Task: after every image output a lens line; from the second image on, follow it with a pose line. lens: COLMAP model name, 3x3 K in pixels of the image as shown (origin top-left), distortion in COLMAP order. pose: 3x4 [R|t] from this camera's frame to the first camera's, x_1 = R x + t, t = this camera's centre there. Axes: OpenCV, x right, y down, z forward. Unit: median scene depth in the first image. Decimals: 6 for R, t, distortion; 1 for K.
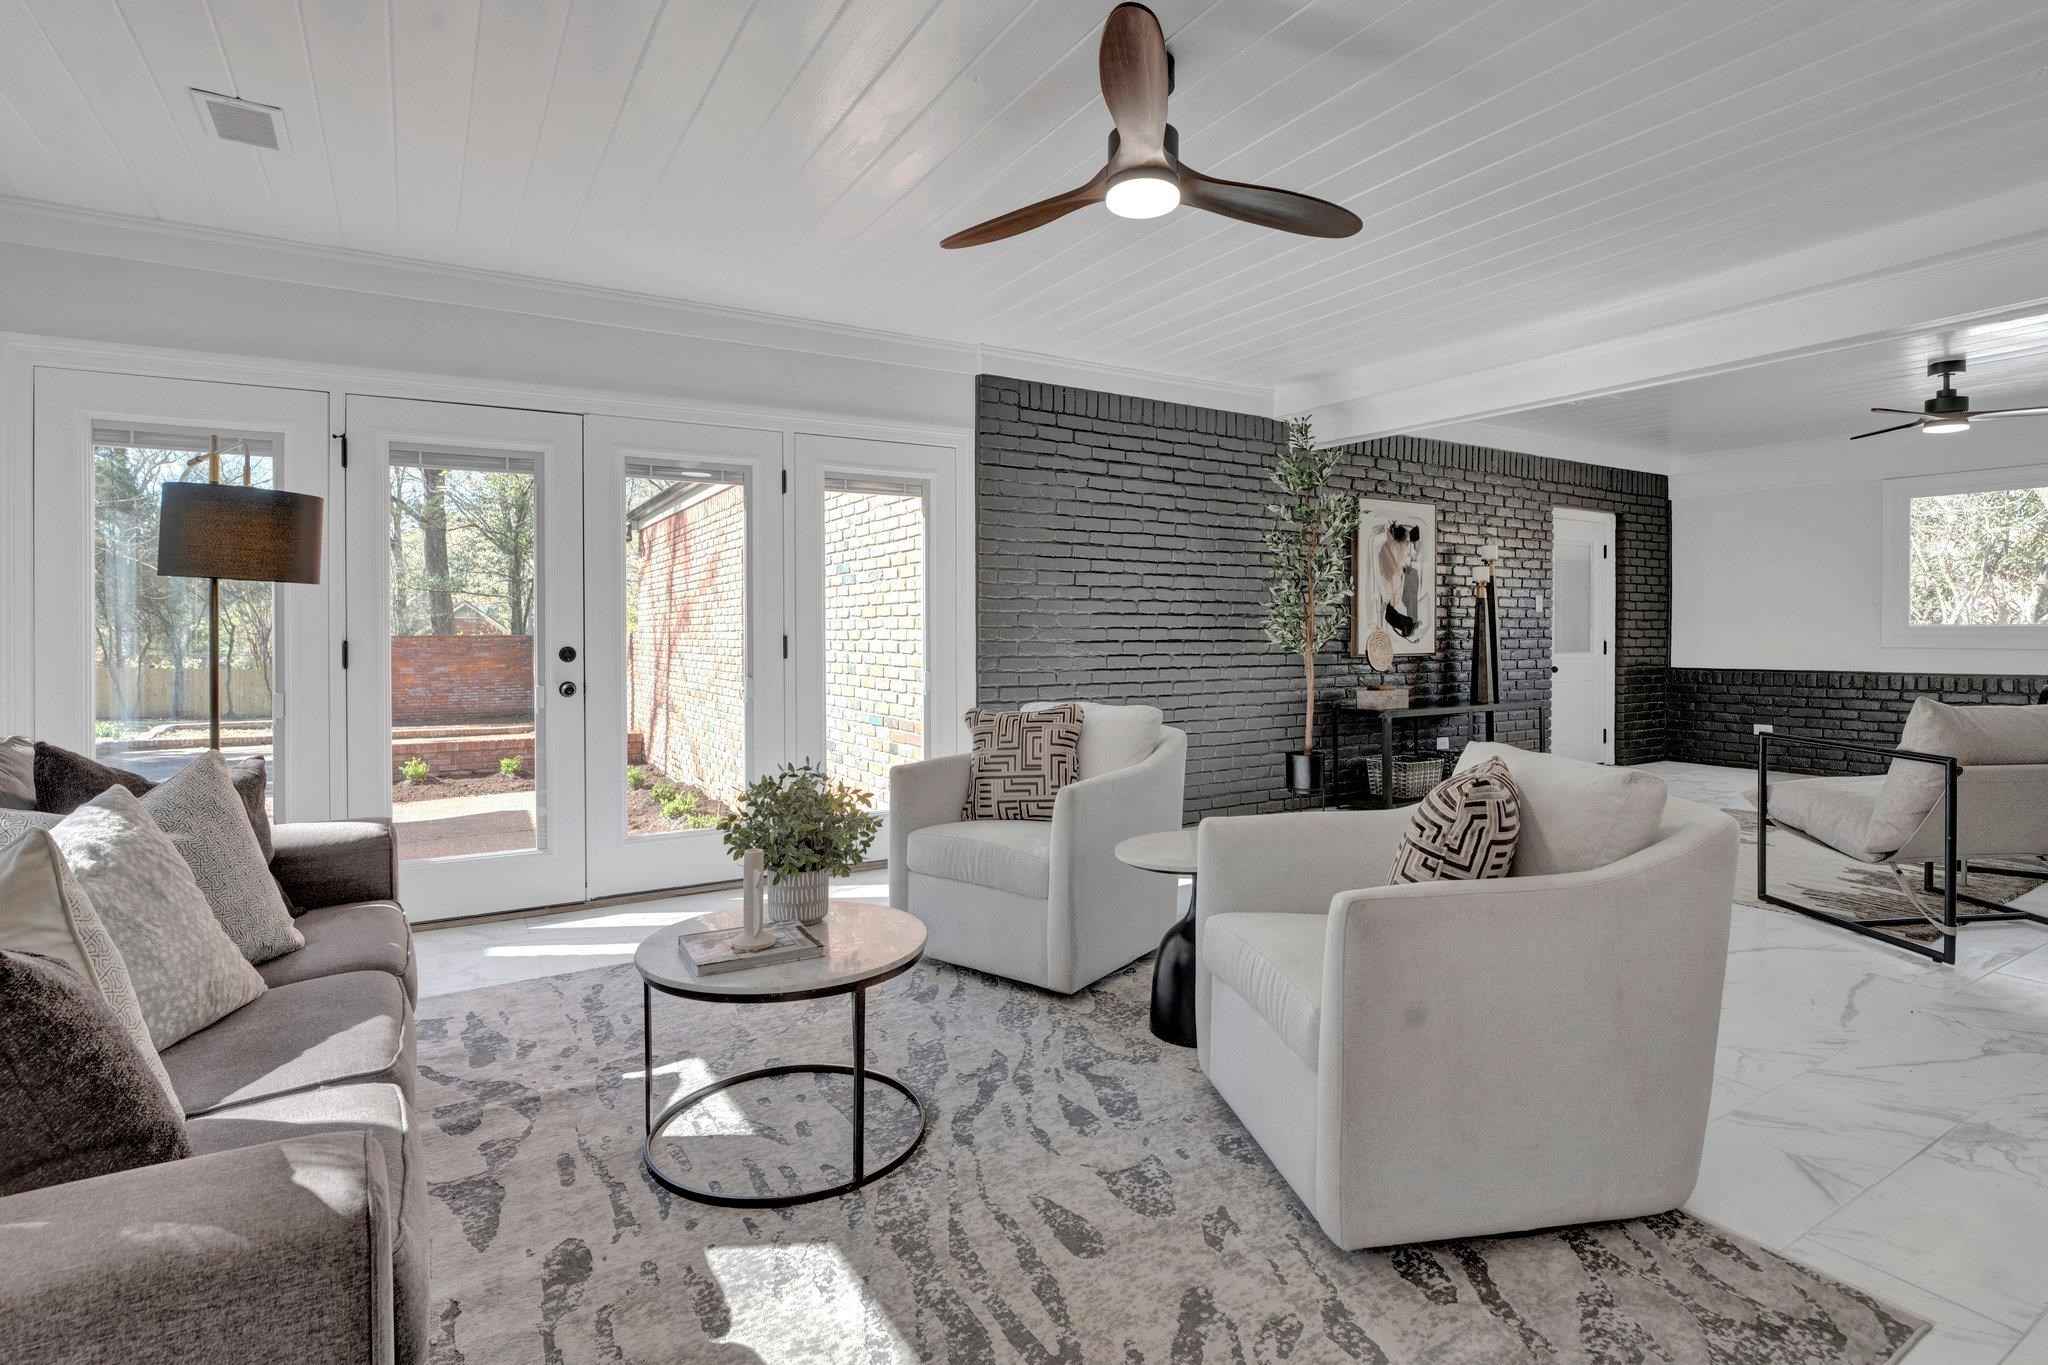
lens RADIAL K [[966.7, 0, 1007.9], [0, 966.7, 640.2], [0, 0, 1]] dist [-0.012458, 0.000866]
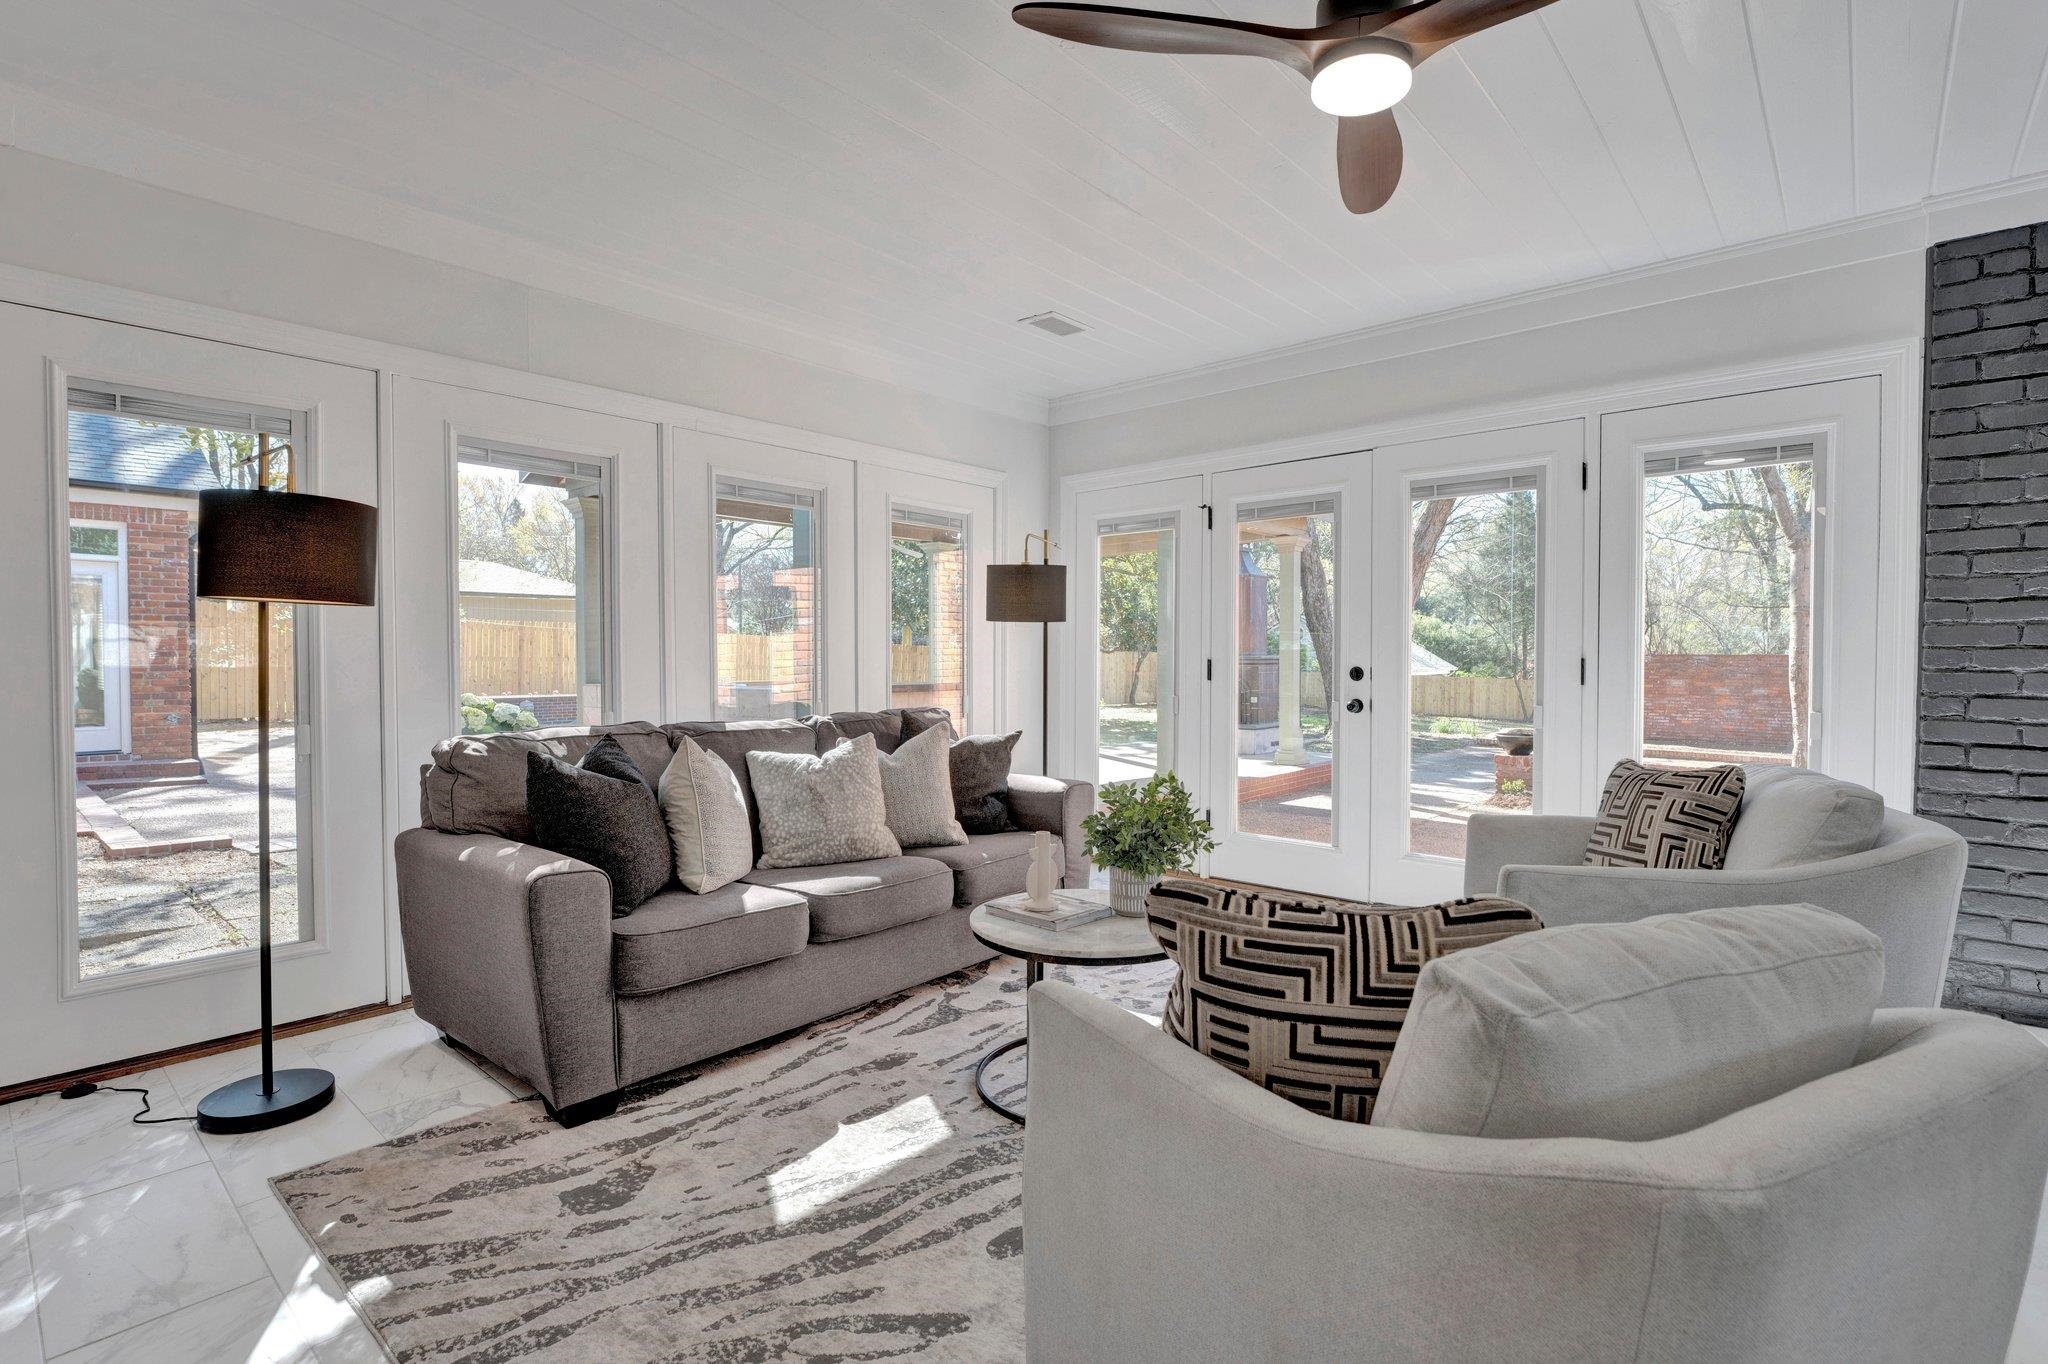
lens RADIAL K [[966.7, 0, 1030.1], [0, 966.7, 675.8], [0, 0, 1]] dist [-0.012458, 0.000866]
pose [[0.327792, 0.025257, -0.944412, 0.719816], [-0.008310, 0.999681, 0.023851, -0.009685], [0.944714, 0.000030, 0.327897, 0.464452]]
